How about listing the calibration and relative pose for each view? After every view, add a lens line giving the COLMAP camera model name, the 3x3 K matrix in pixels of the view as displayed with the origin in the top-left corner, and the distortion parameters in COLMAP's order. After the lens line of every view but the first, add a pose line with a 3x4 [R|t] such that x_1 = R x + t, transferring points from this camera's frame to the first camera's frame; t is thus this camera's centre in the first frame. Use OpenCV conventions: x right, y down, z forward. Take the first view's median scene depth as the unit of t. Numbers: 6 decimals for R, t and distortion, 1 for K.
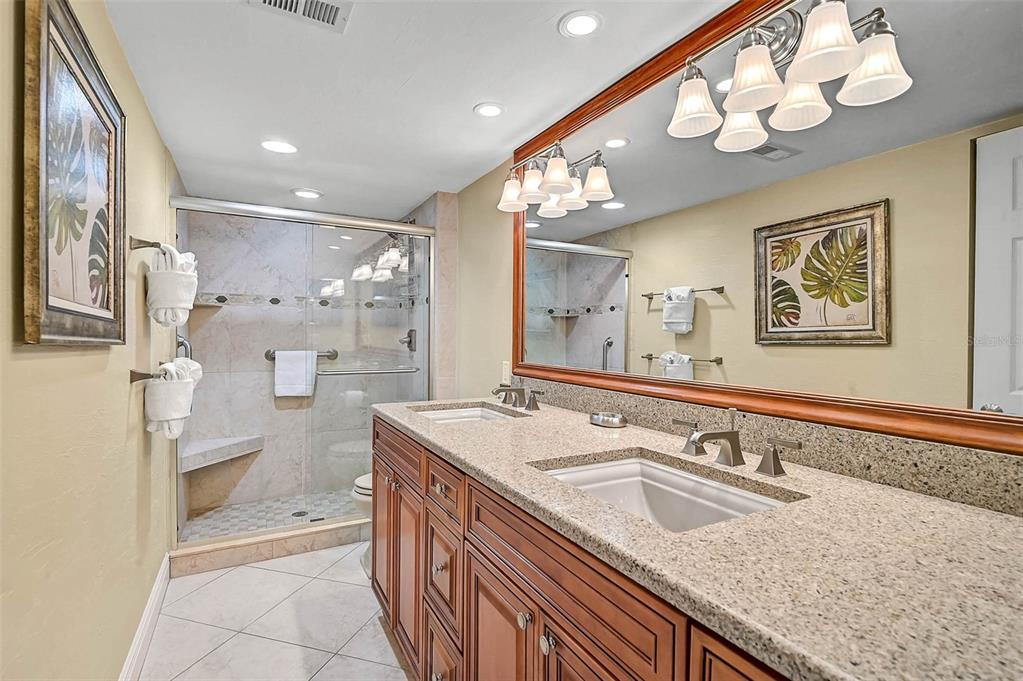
lens RADIAL K [[475.0, 0, 511.3], [0, 475.0, 334.9], [0, 0, 1]] dist [-0.006379, -0.001133]
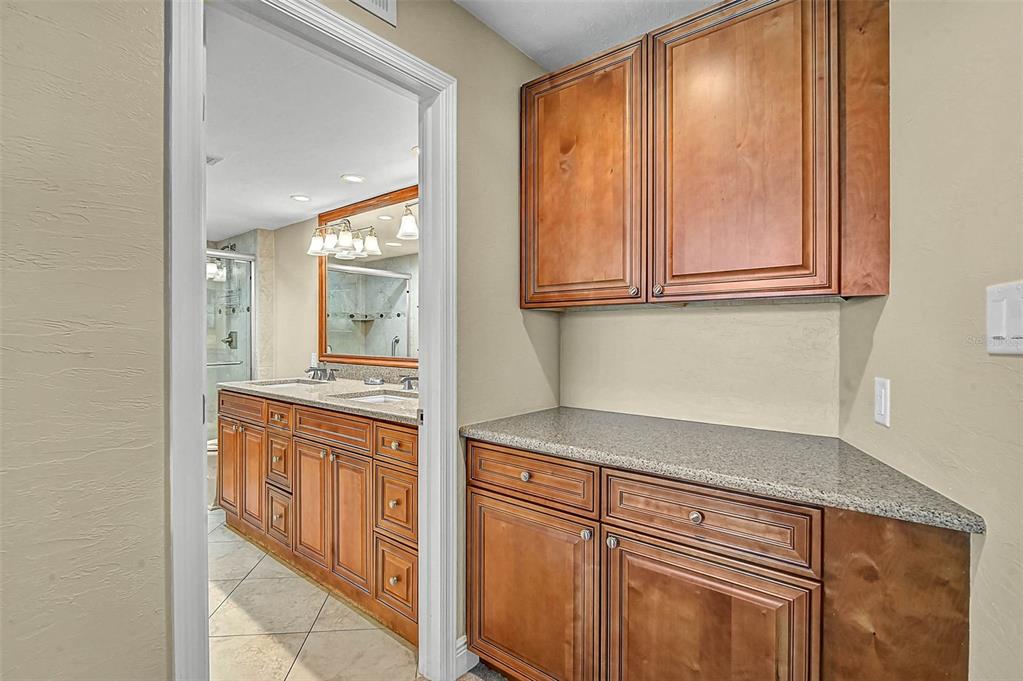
lens RADIAL K [[475.0, 0, 511.3], [0, 475.0, 334.9], [0, 0, 1]] dist [-0.006379, -0.001133]
pose [[0.927411, -0.008385, 0.373949, 0.007479], [0.007290, 0.999964, 0.004342, -0.003826], [-0.373972, -0.001301, 0.927439, -0.660866]]
